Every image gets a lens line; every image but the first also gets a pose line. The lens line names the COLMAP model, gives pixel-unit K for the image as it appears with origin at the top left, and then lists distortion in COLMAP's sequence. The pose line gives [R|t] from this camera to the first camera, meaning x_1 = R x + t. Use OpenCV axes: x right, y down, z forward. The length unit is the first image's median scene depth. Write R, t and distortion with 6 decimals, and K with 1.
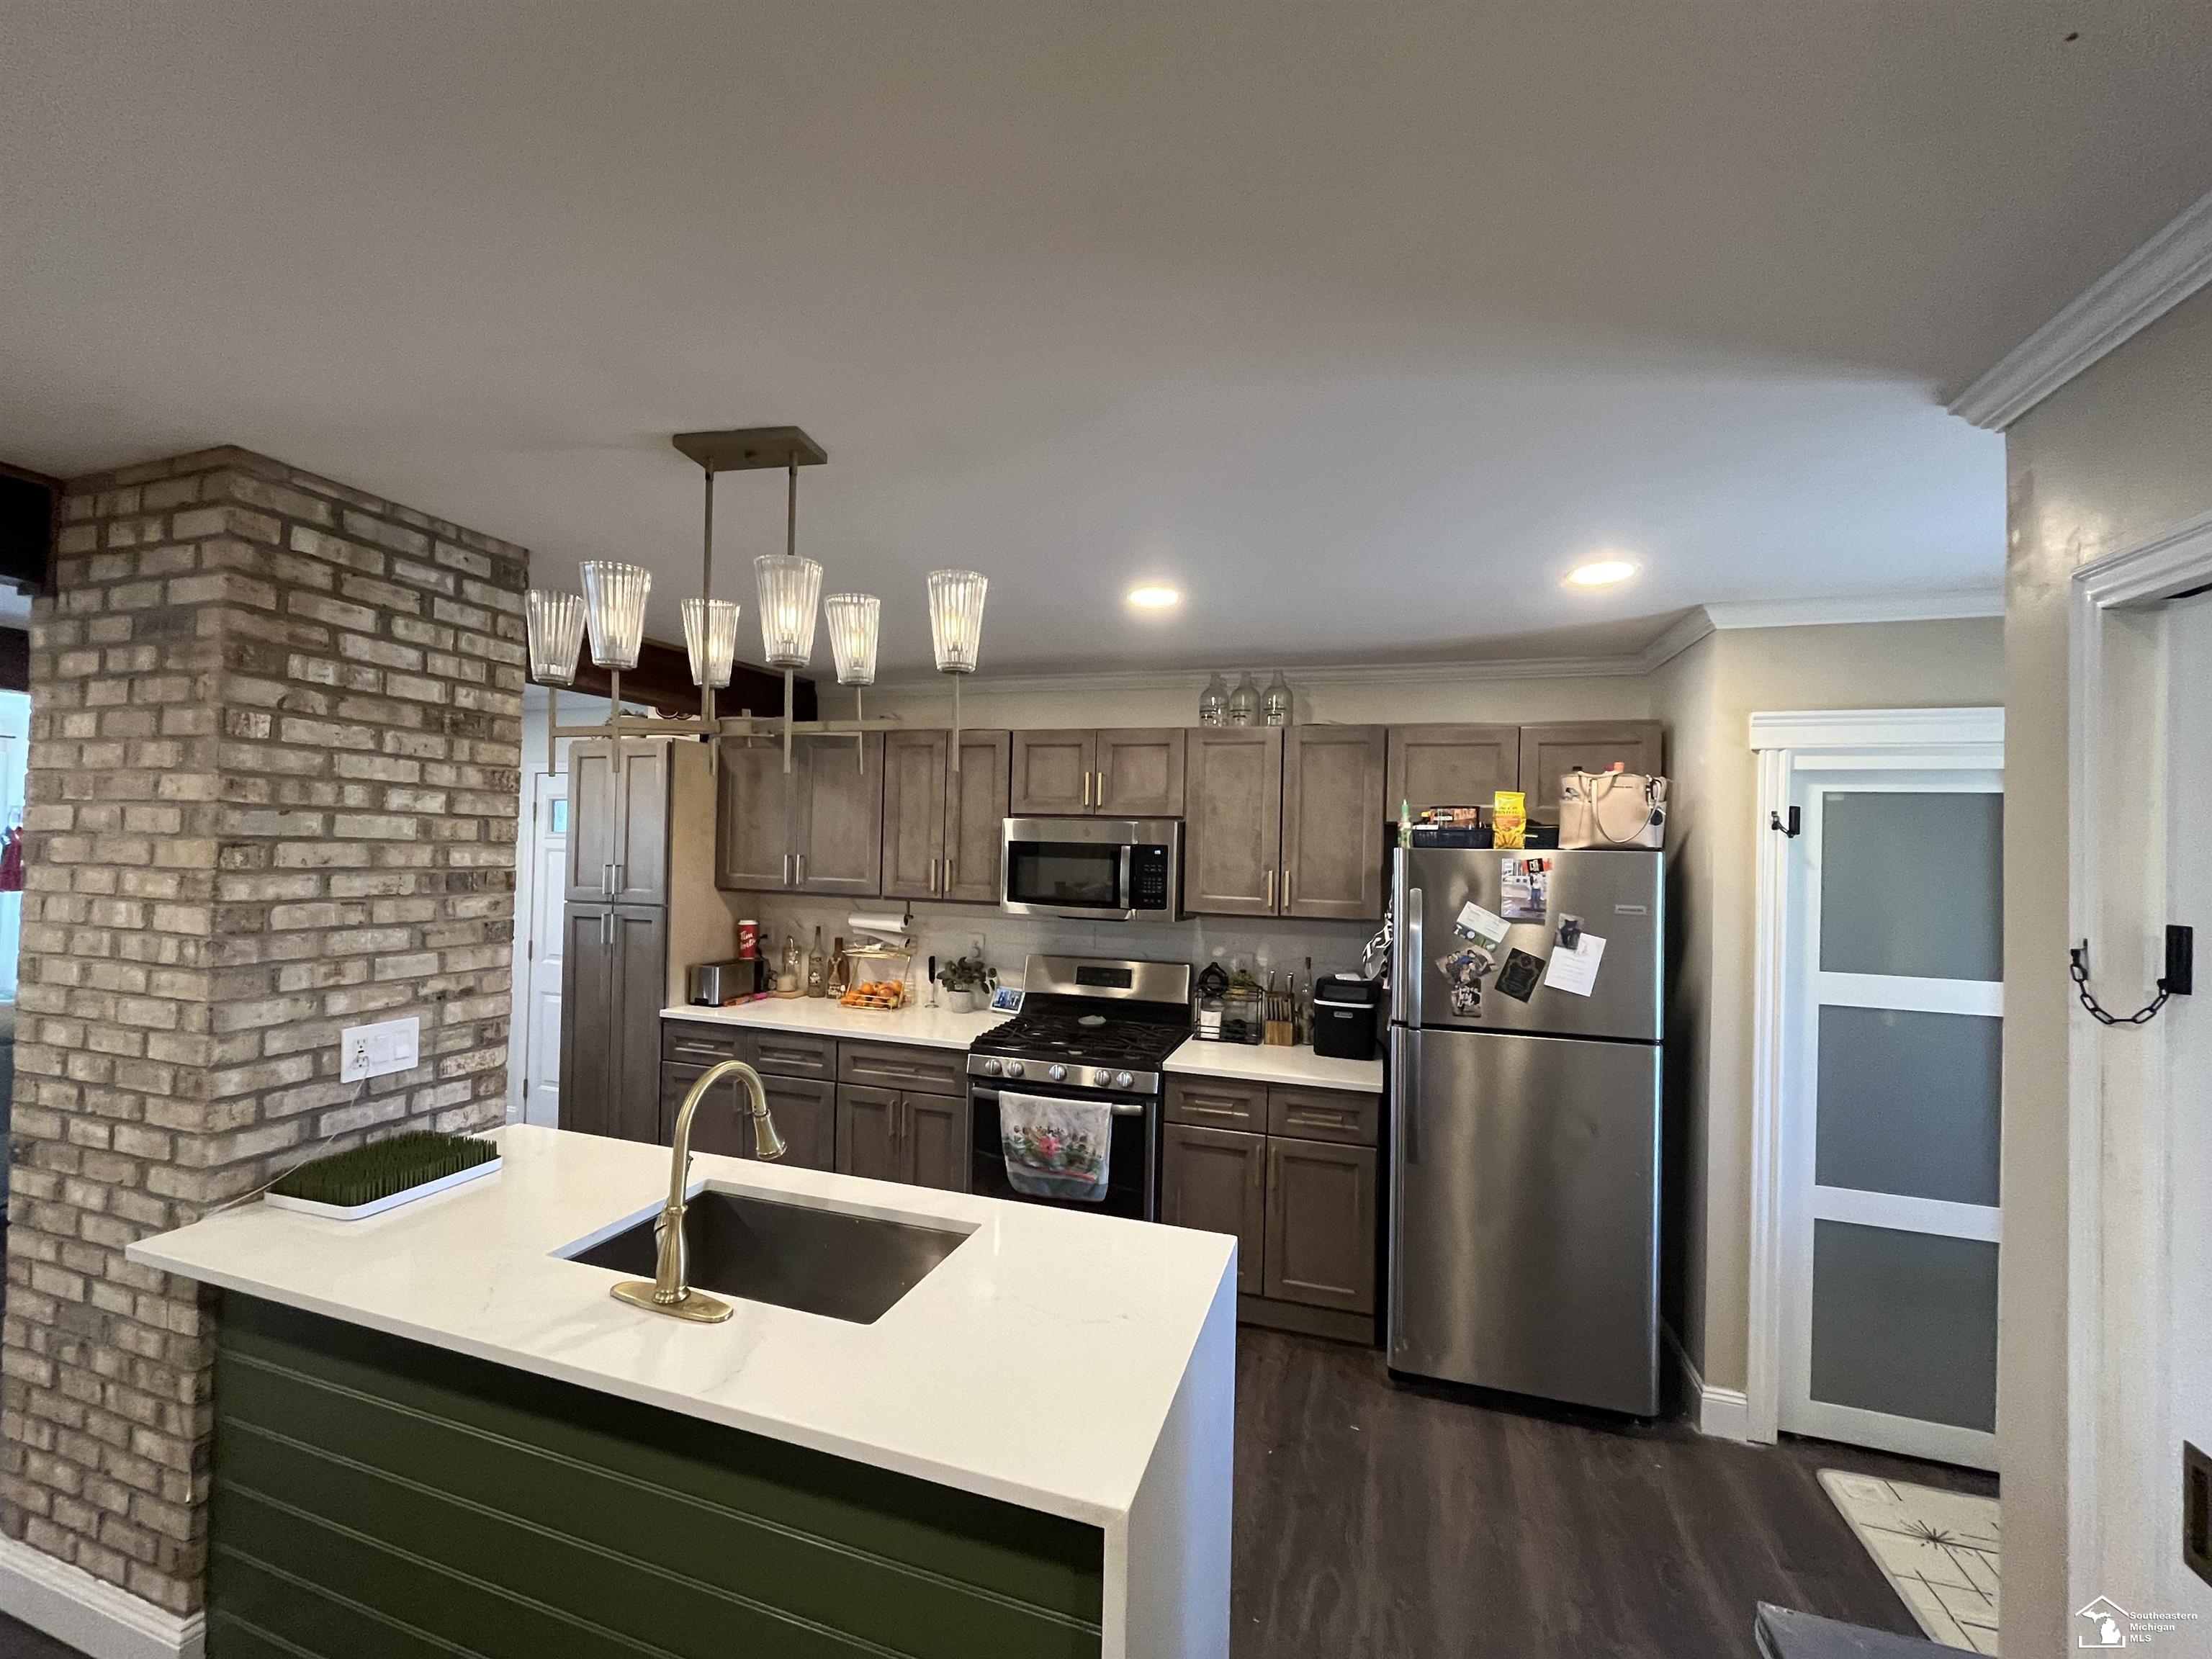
lens RADIAL K [[898.6, 0, 1093.7], [0, 898.6, 837.4], [0, 0, 1]] dist [-0.003594, 0.000328]
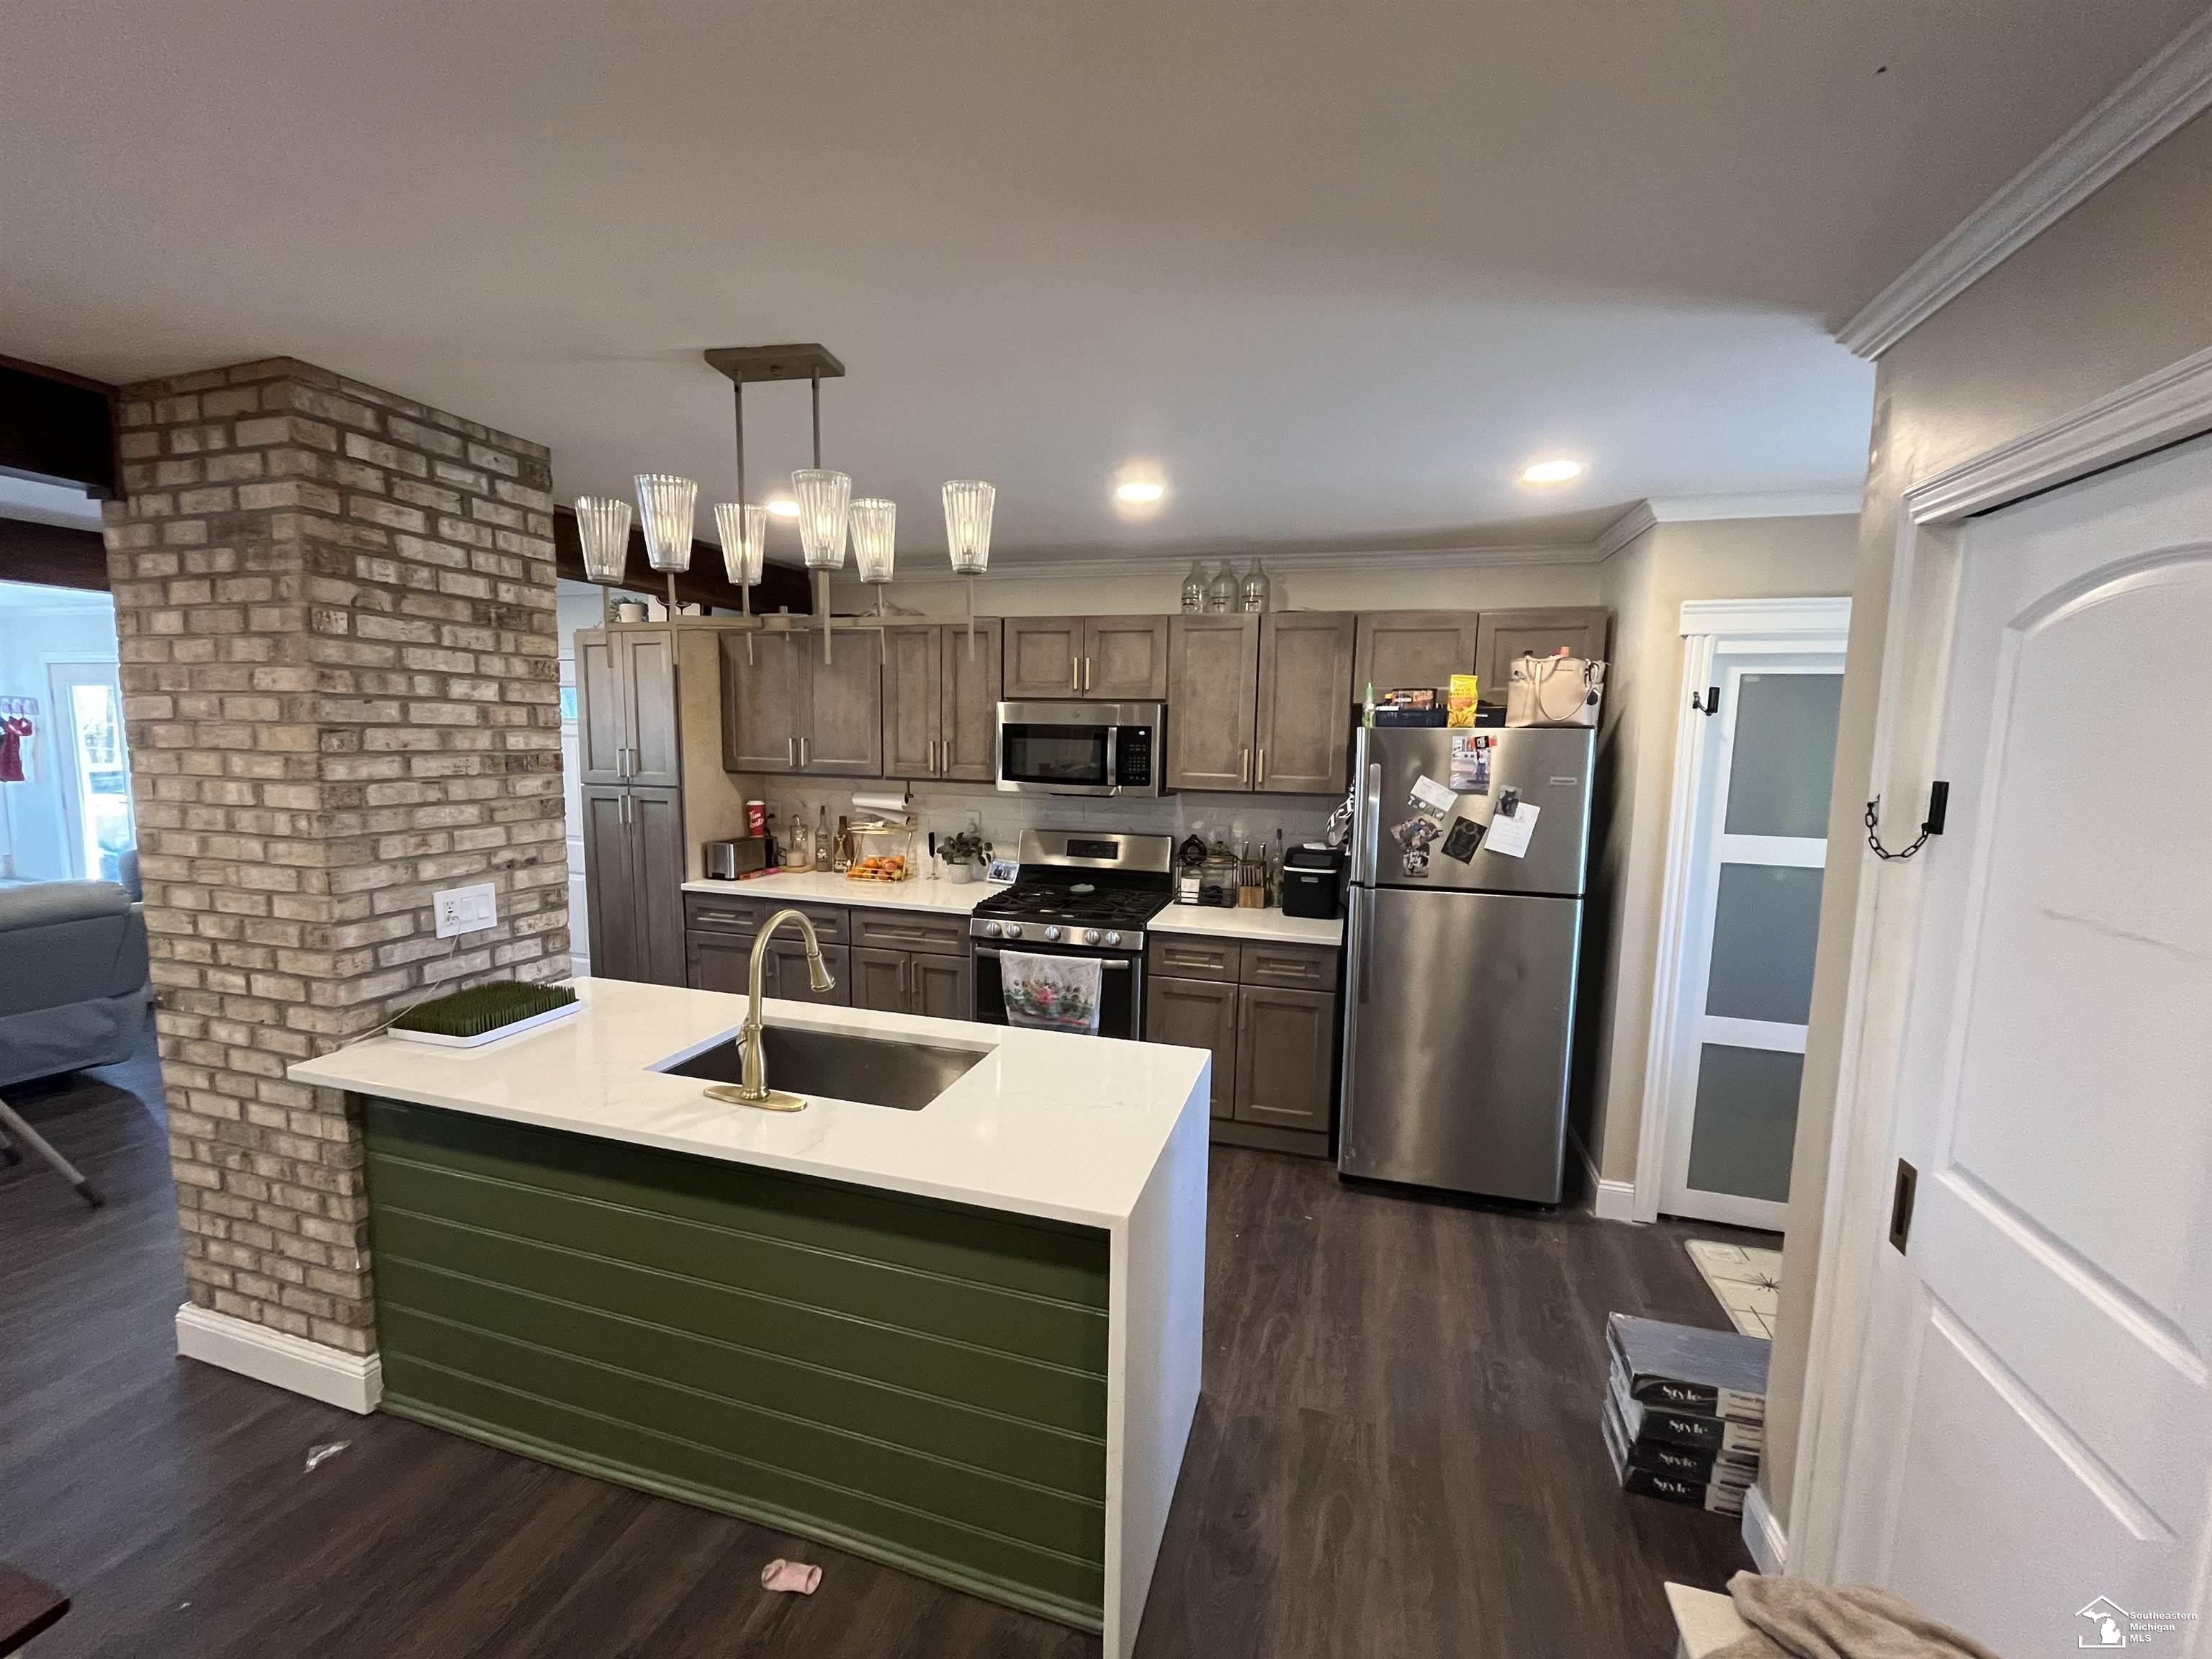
lens RADIAL K [[898.6, 0, 1093.4], [0, 898.6, 837.6], [0, 0, 1]] dist [-0.003594, 0.000328]
pose [[0.999722, -0.009404, 0.021642, -0.015455], [0.006534, 0.991616, 0.129054, 0.001769], [-0.022674, -0.128876, 0.991401, -0.111362]]
